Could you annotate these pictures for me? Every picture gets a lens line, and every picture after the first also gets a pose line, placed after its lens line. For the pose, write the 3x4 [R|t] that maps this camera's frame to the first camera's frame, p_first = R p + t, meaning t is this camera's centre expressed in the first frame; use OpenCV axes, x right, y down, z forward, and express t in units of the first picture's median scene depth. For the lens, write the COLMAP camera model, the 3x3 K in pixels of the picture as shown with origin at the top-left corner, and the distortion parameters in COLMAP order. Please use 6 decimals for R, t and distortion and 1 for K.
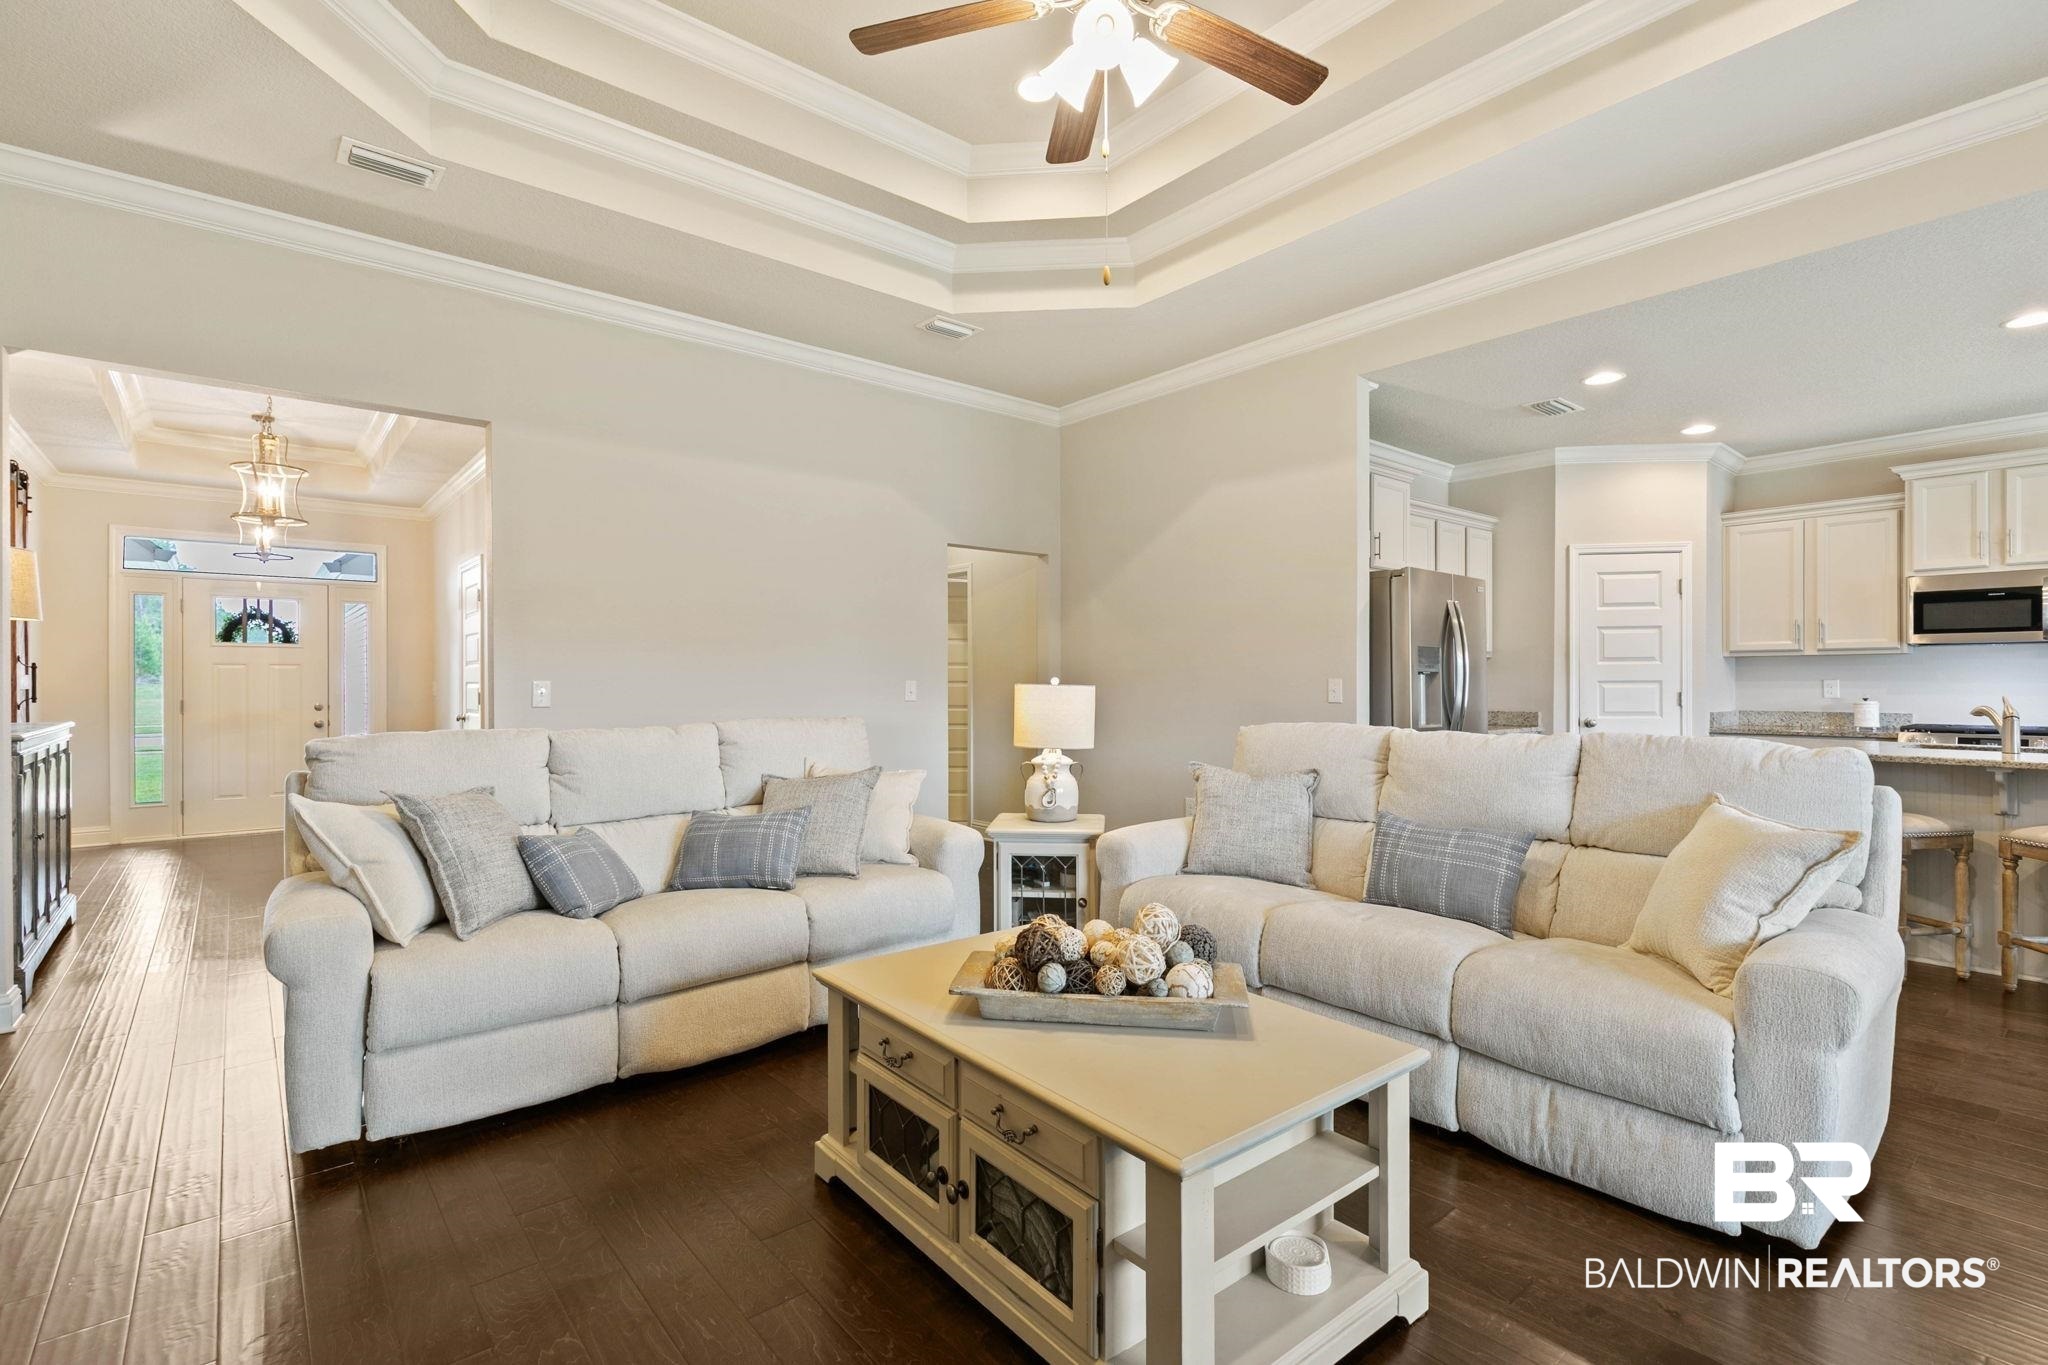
lens RADIAL K [[923.4, 0, 1024.0], [0, 923.4, 682.5], [0, 0, 1]] dist [-0.001357, -0.000299]
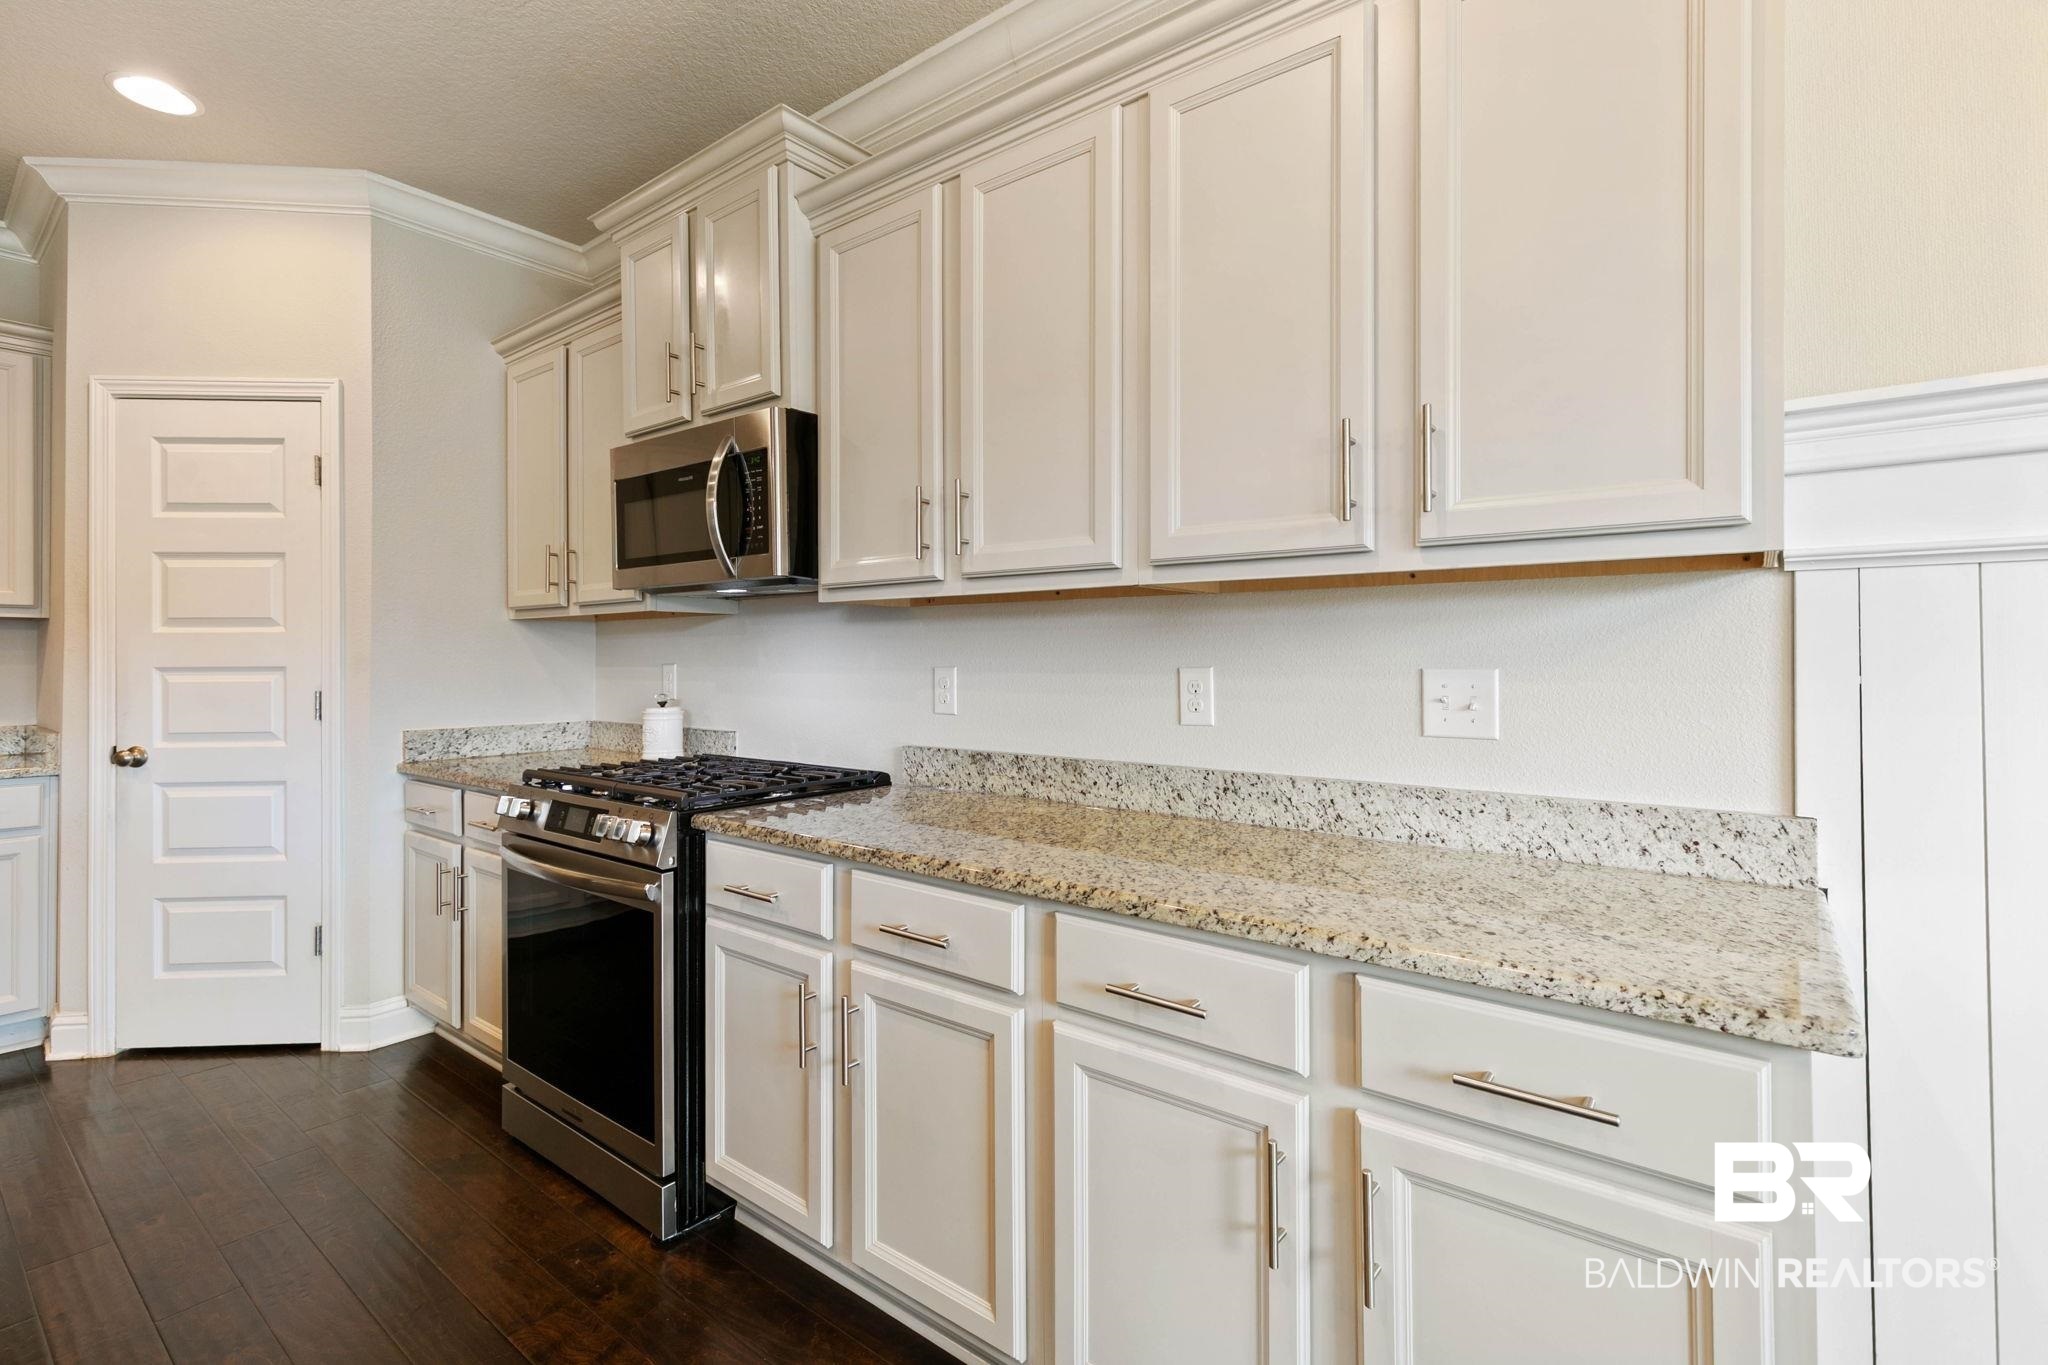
lens RADIAL K [[927.8, 0, 1032.4], [0, 927.8, 657.5], [0, 0, 1]] dist [0.009614, -0.000963]
pose [[0.976838, 0.000093, 0.213980, 0.989651], [0.001054, 0.999986, -0.005246, -0.003985], [-0.213978, 0.005350, 0.976824, 0.452235]]
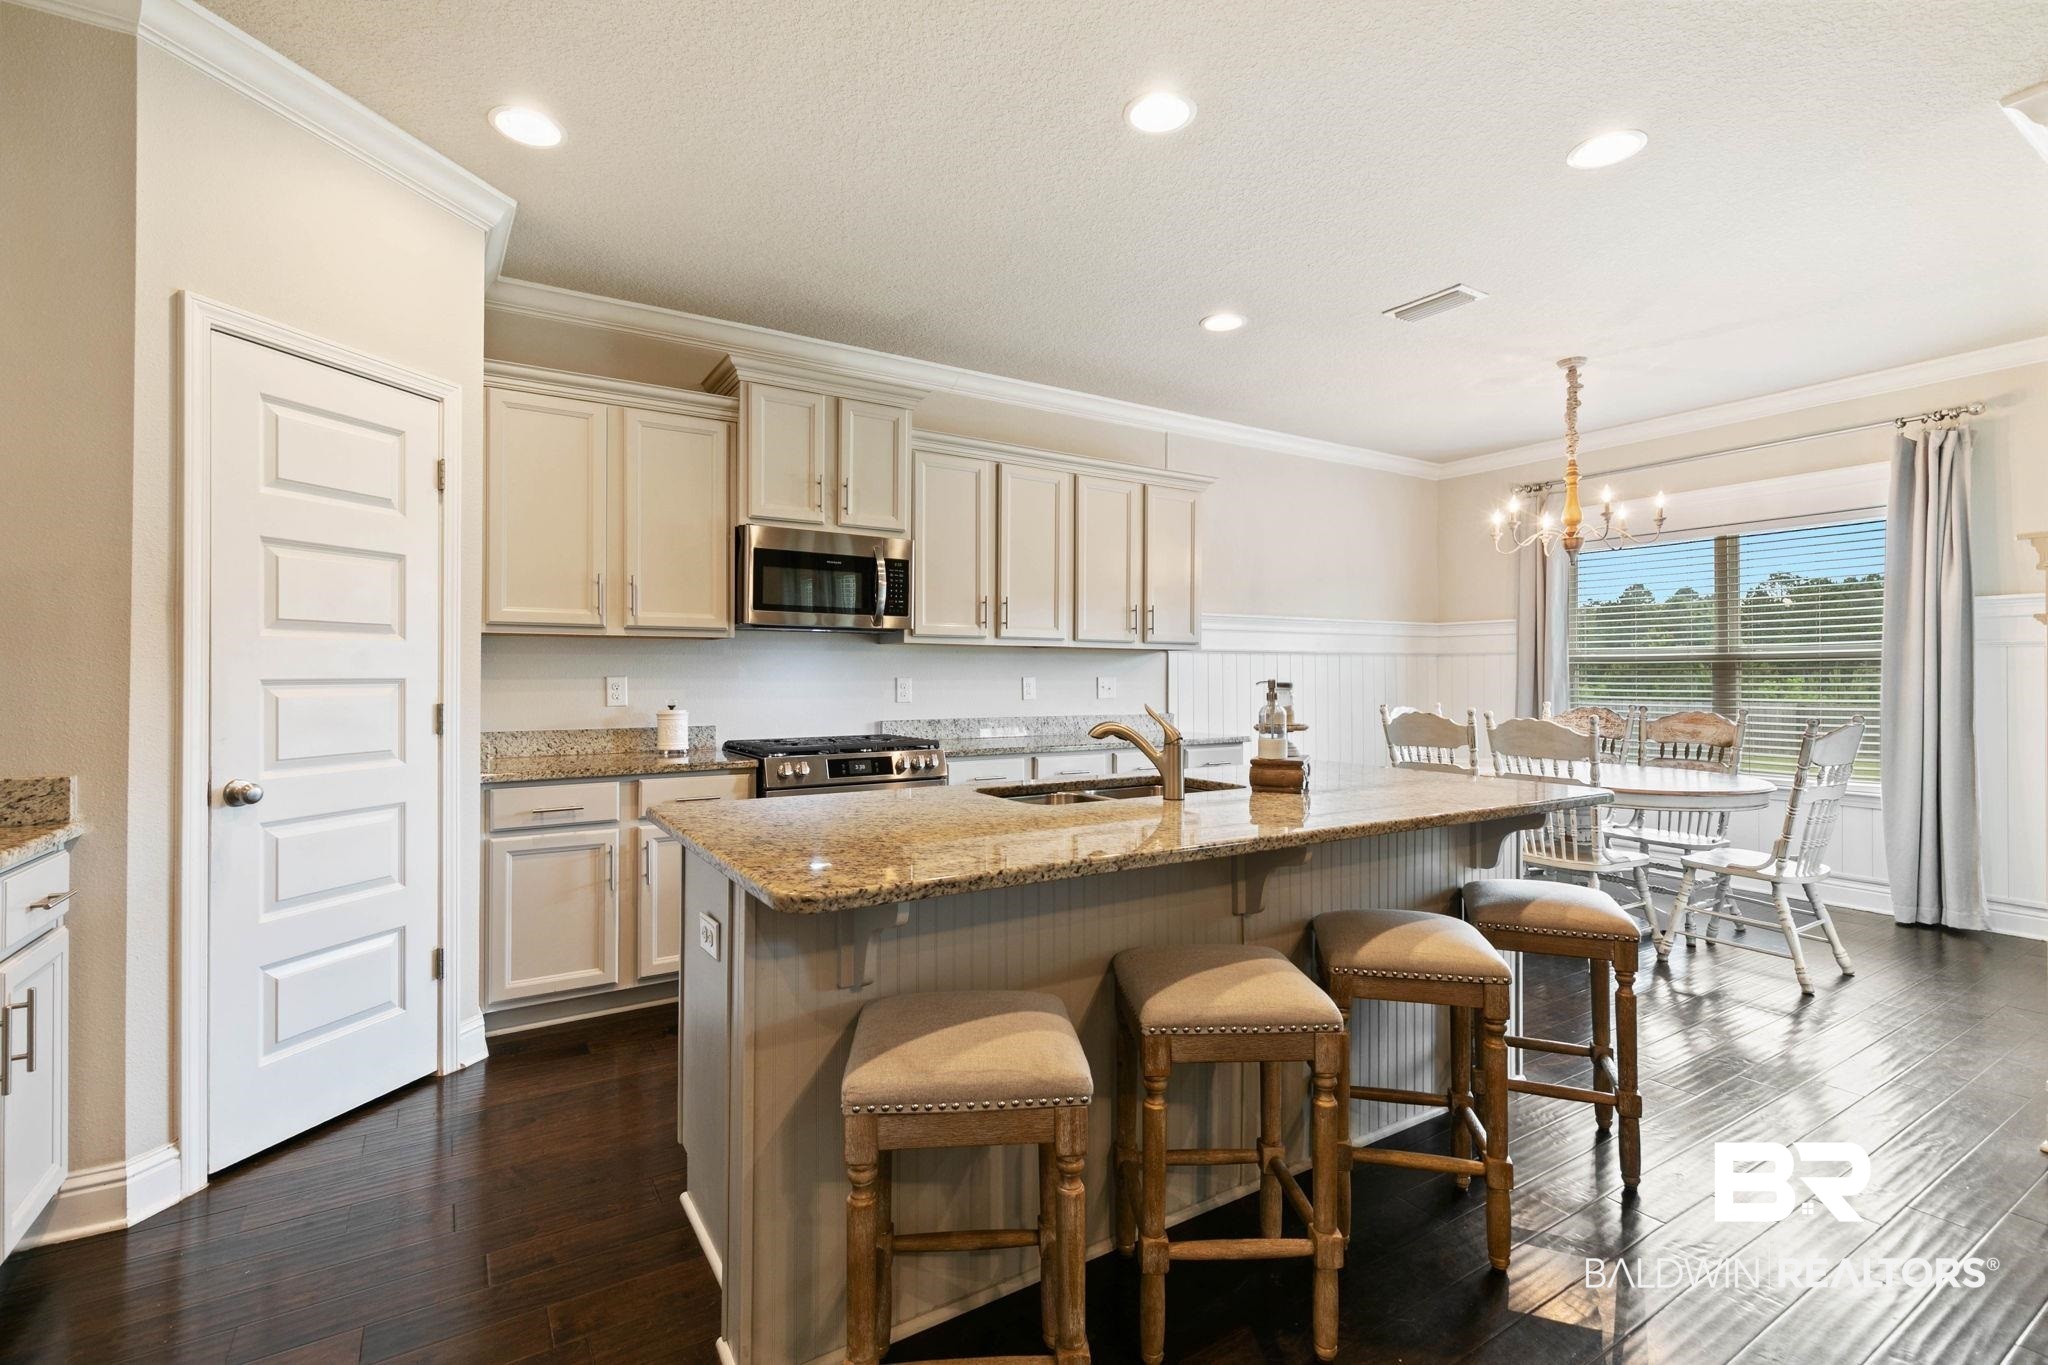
lens RADIAL K [[930.6, 0, 1024.7], [0, 930.6, 671.1], [0, 0, 1]] dist [0.028101, -0.010642]
pose [[0.124503, 0.005677, 0.992203, 0.285676], [0.002030, 0.999980, -0.005976, -0.002550], [-0.992217, 0.002758, 0.124489, 0.662377]]
